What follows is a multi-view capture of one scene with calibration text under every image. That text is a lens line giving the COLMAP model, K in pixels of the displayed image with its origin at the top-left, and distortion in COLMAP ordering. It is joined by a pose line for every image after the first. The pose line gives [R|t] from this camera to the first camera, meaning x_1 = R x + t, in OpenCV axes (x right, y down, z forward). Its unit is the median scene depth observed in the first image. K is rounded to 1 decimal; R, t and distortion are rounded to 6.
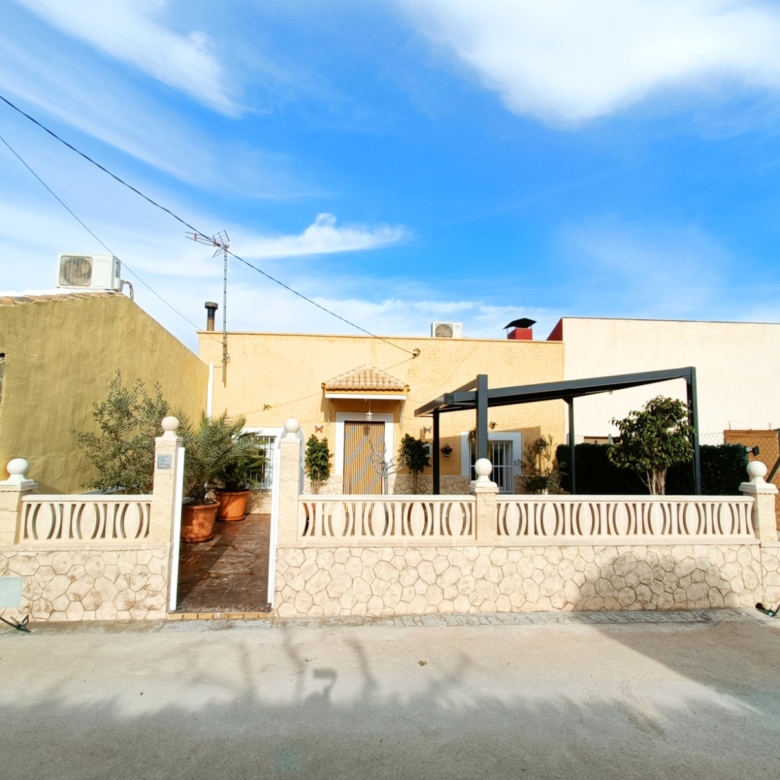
lens RADIAL K [[465.8, 0, 391.7], [0, 465.8, 392.7], [0, 0, 1]] dist [0.006366, -0.003437]
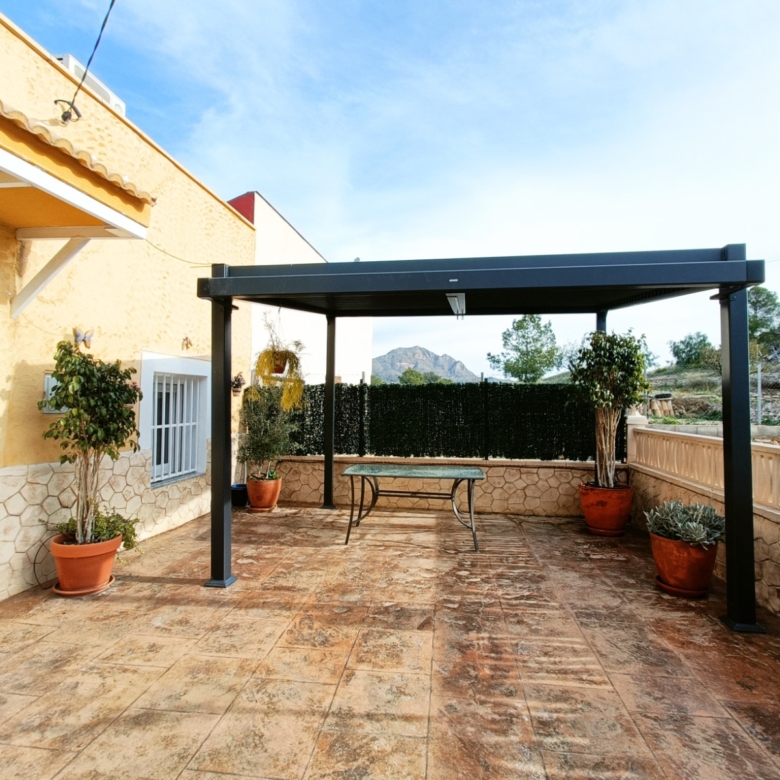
lens RADIAL K [[465.8, 0, 394.3], [0, 465.8, 389.9], [0, 0, 1]] dist [0.006366, -0.003437]
pose [[0.209874, 0.012517, 0.977648, -0.420618], [-0.100380, 0.994910, 0.008811, 0.165297], [-0.972562, -0.099985, 0.210063, 1.217177]]
